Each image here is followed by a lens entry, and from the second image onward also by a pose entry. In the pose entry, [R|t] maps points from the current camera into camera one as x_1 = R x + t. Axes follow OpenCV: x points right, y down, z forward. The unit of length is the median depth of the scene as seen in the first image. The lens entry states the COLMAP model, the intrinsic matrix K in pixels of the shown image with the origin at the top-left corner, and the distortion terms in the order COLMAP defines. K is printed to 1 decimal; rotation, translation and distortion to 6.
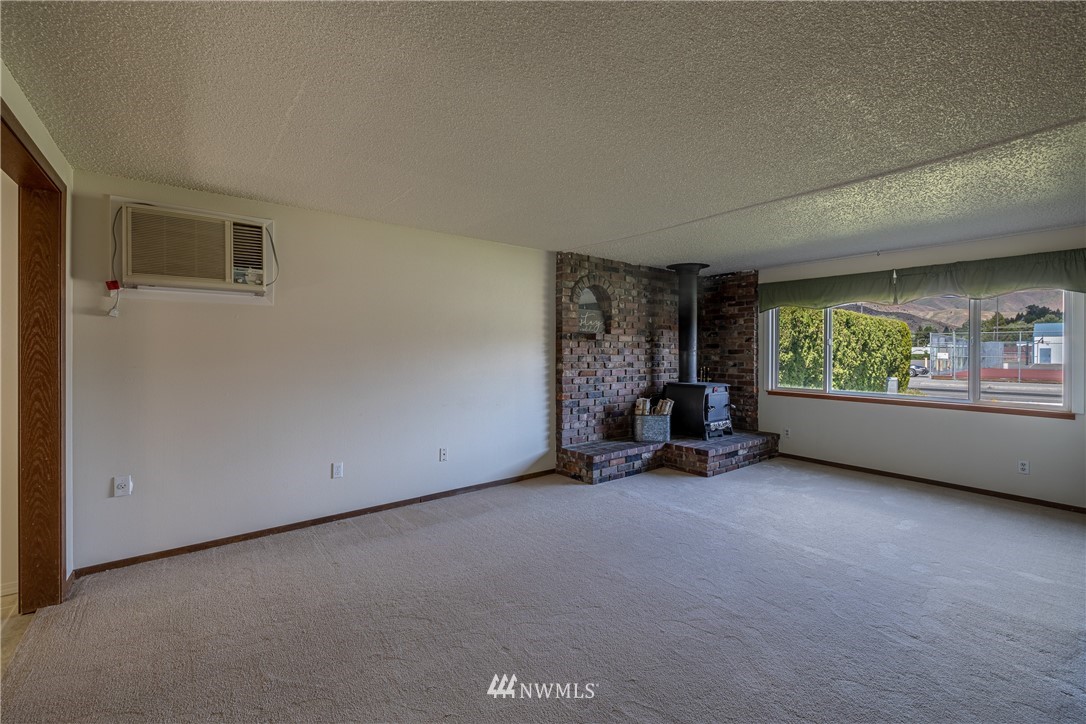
lens RADIAL K [[458.8, 0, 541.2], [0, 458.8, 356.6], [0, 0, 1]] dist [-0.003097, 0.000319]
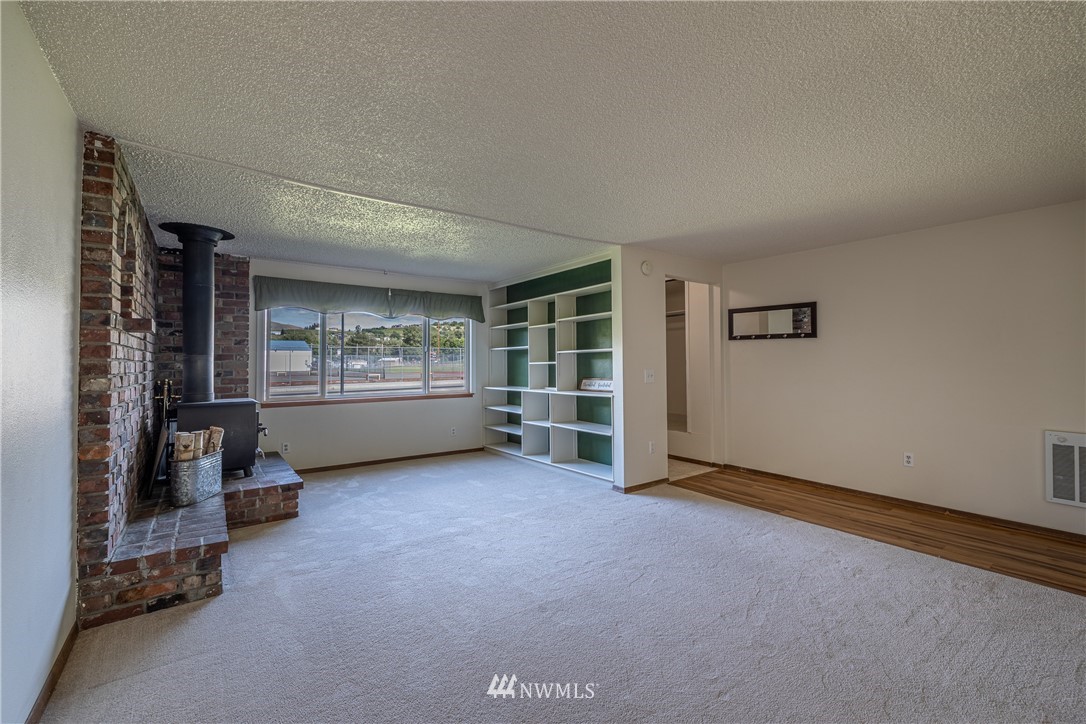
lens RADIAL K [[458.8, 0, 540.8], [0, 458.8, 355.5], [0, 0, 1]] dist [-0.003097, 0.000319]
pose [[0.023977, 0.008534, 0.999676, -0.406824], [0.019942, 0.999761, -0.009013, 0.004971], [-0.999514, 0.020151, 0.023801, 0.561577]]
